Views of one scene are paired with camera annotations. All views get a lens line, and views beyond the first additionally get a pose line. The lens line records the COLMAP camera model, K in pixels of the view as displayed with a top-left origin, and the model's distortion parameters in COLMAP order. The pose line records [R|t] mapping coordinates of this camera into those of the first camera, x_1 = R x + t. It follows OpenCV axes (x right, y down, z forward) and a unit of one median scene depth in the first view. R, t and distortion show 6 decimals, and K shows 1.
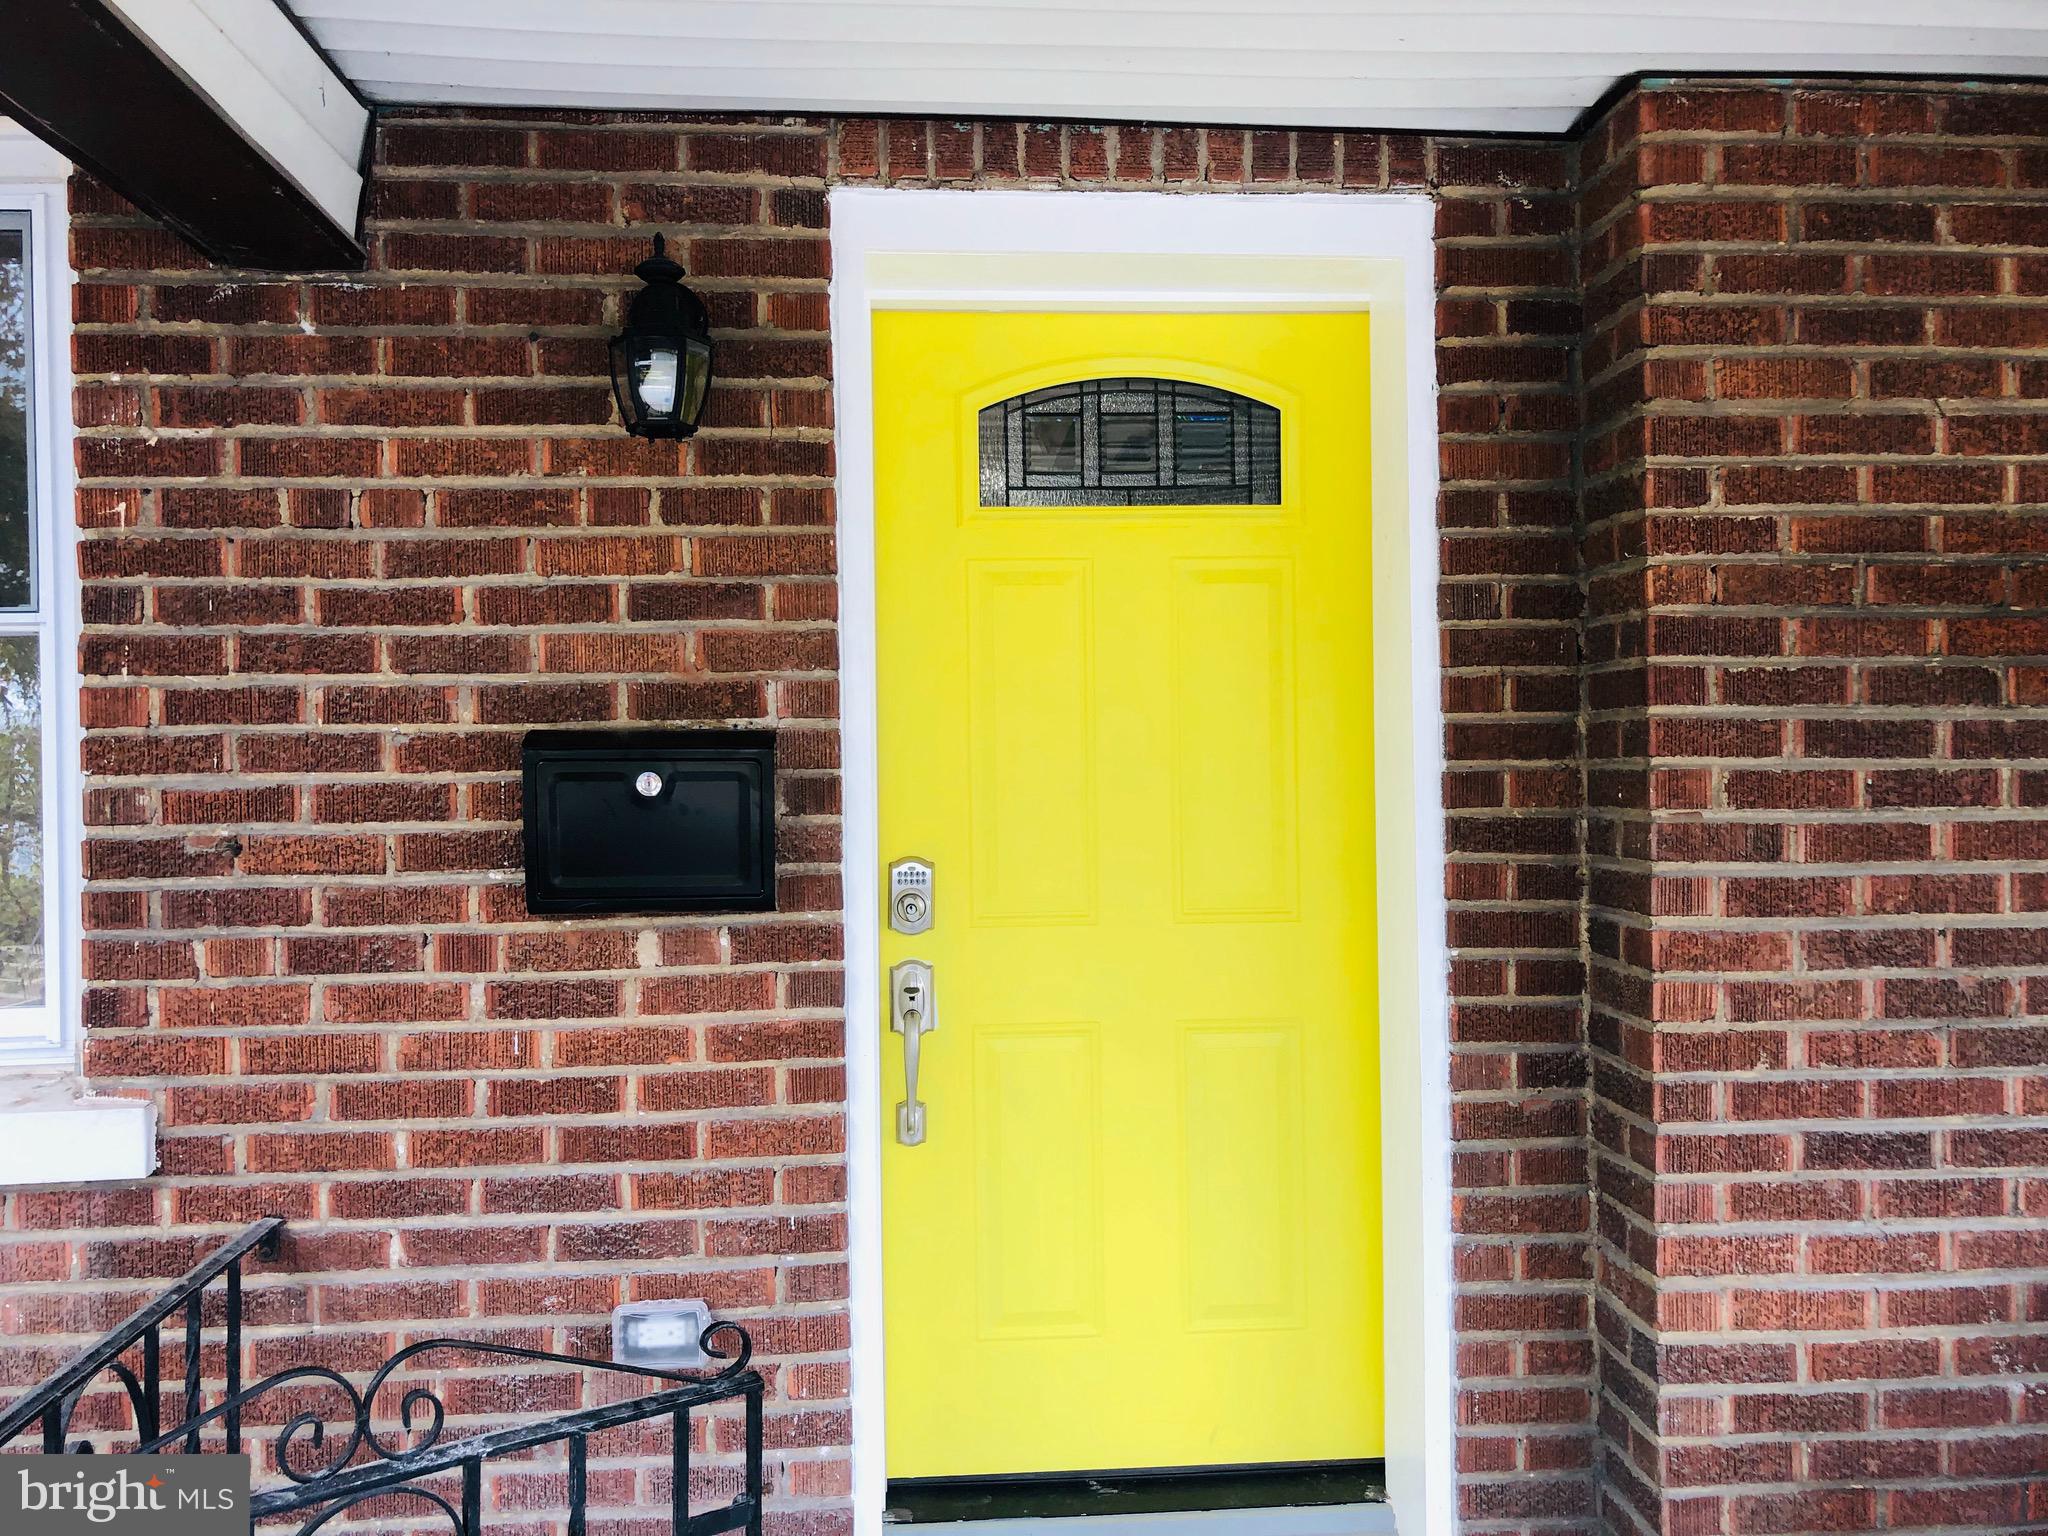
lens RADIAL K [[1673.9, 0, 1024.8], [0, 1673.9, 773.0], [0, 0, 1]] dist [0.010876, -0.002472]
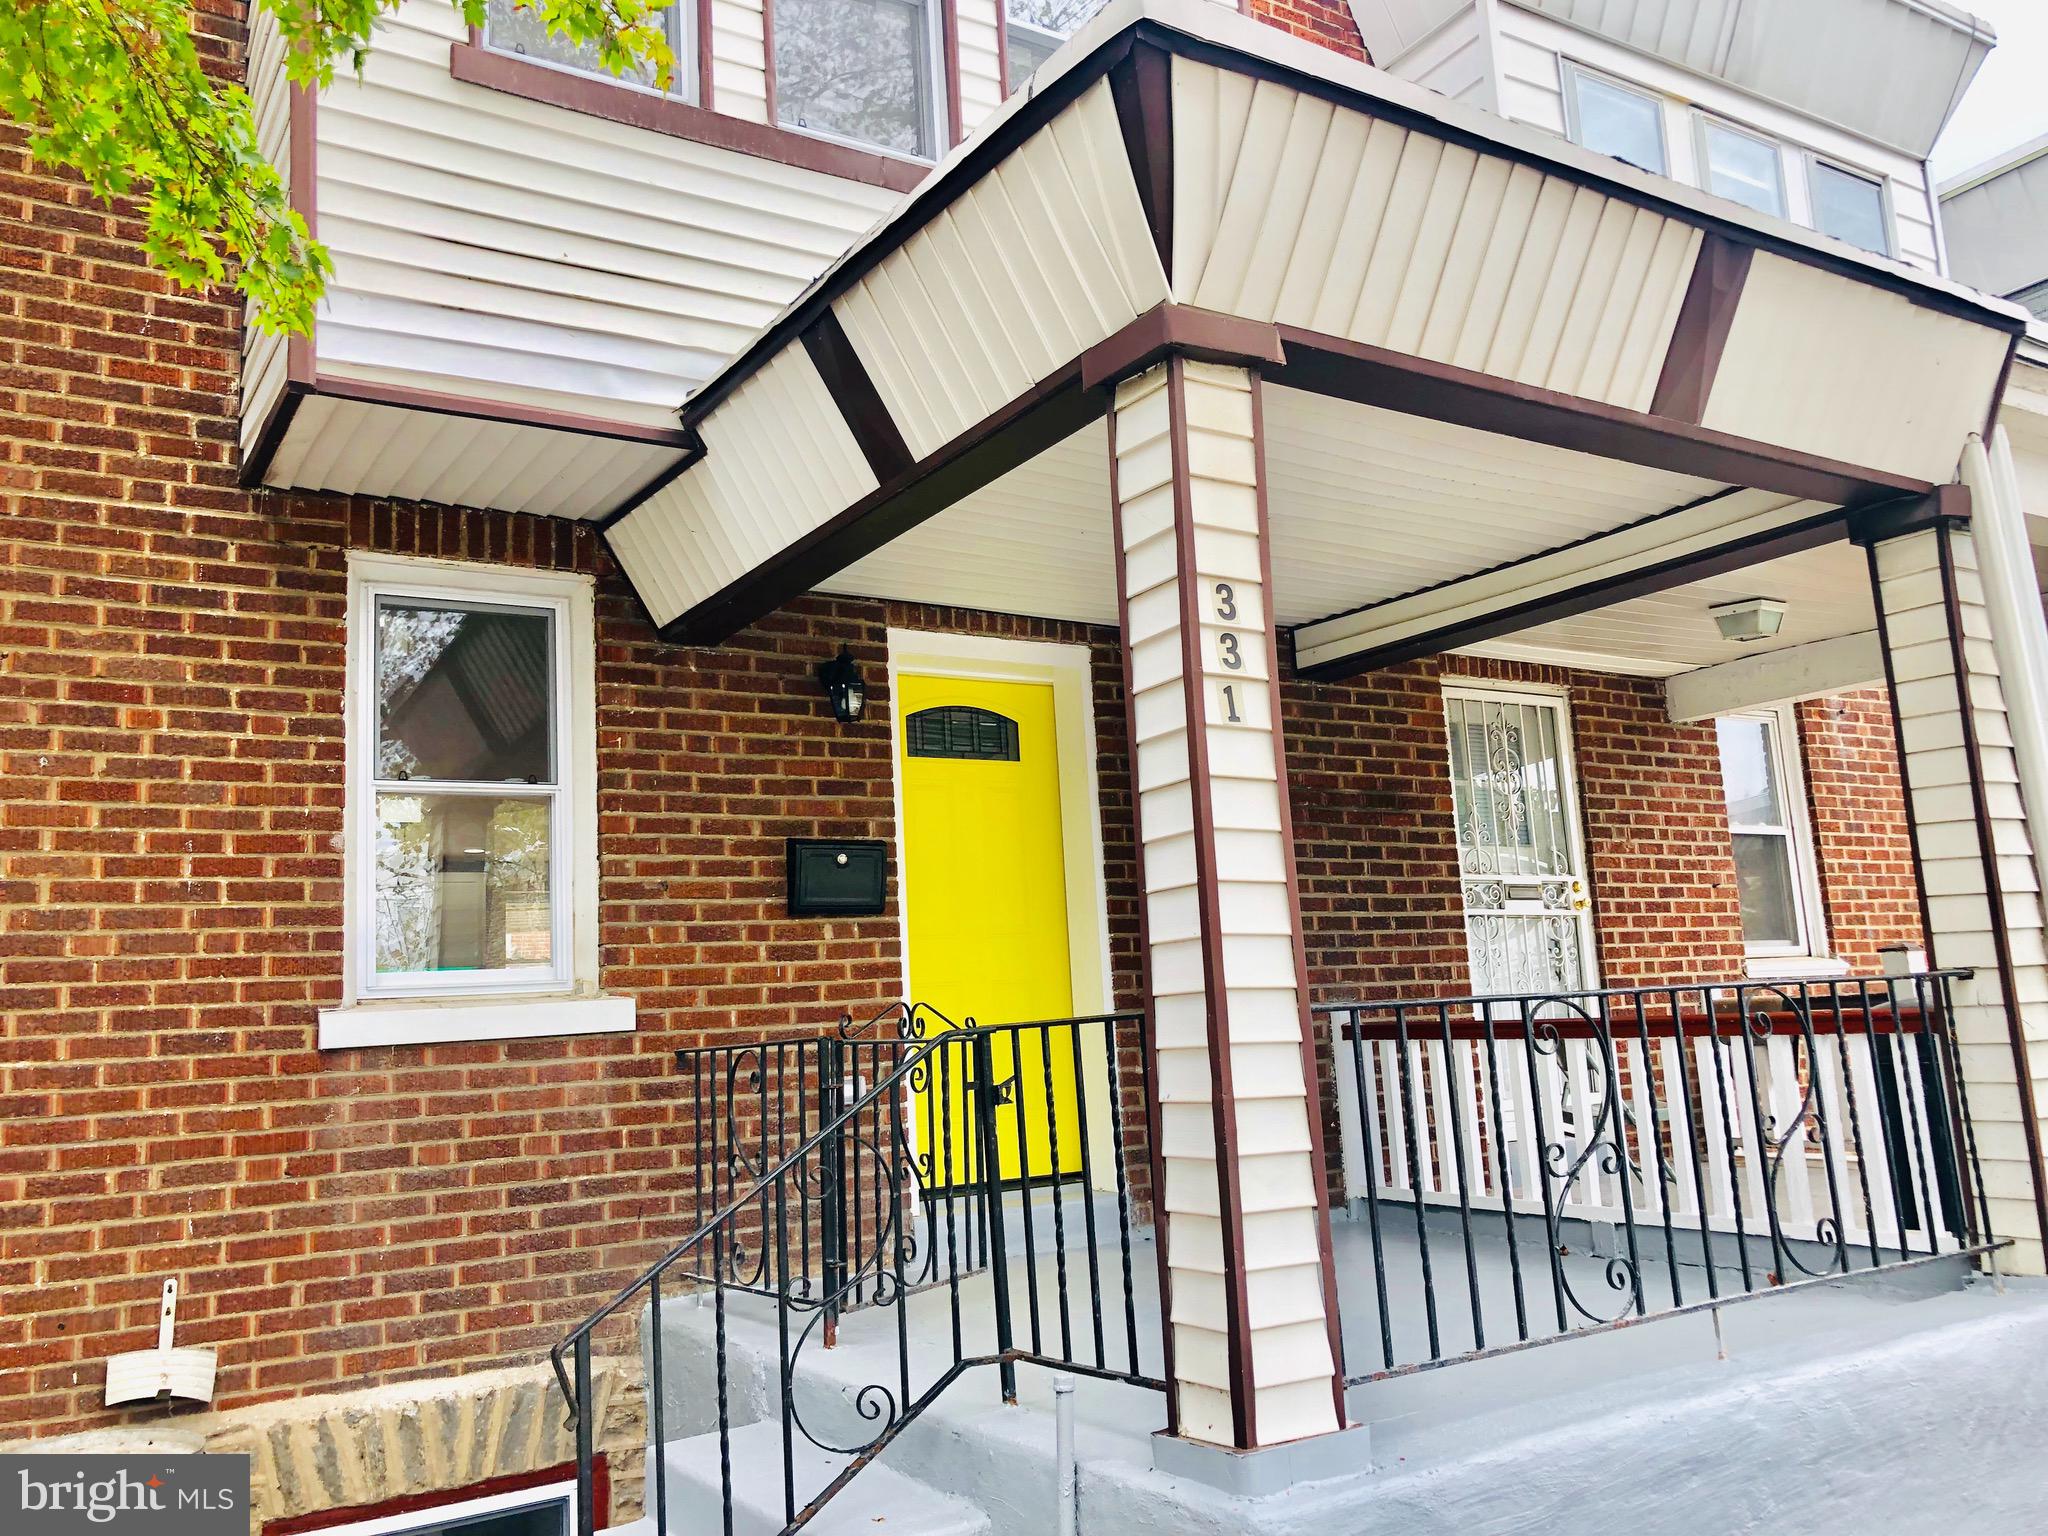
lens RADIAL K [[1673.9, 0, 1022.1], [0, 1673.9, 759.6], [0, 0, 1]] dist [0.010876, -0.002472]
pose [[0.882173, 0.040483, 0.469181, -1.118221], [0.050056, 0.982593, -0.178900, 0.307266], [-0.468257, 0.181306, 0.864791, -1.241681]]
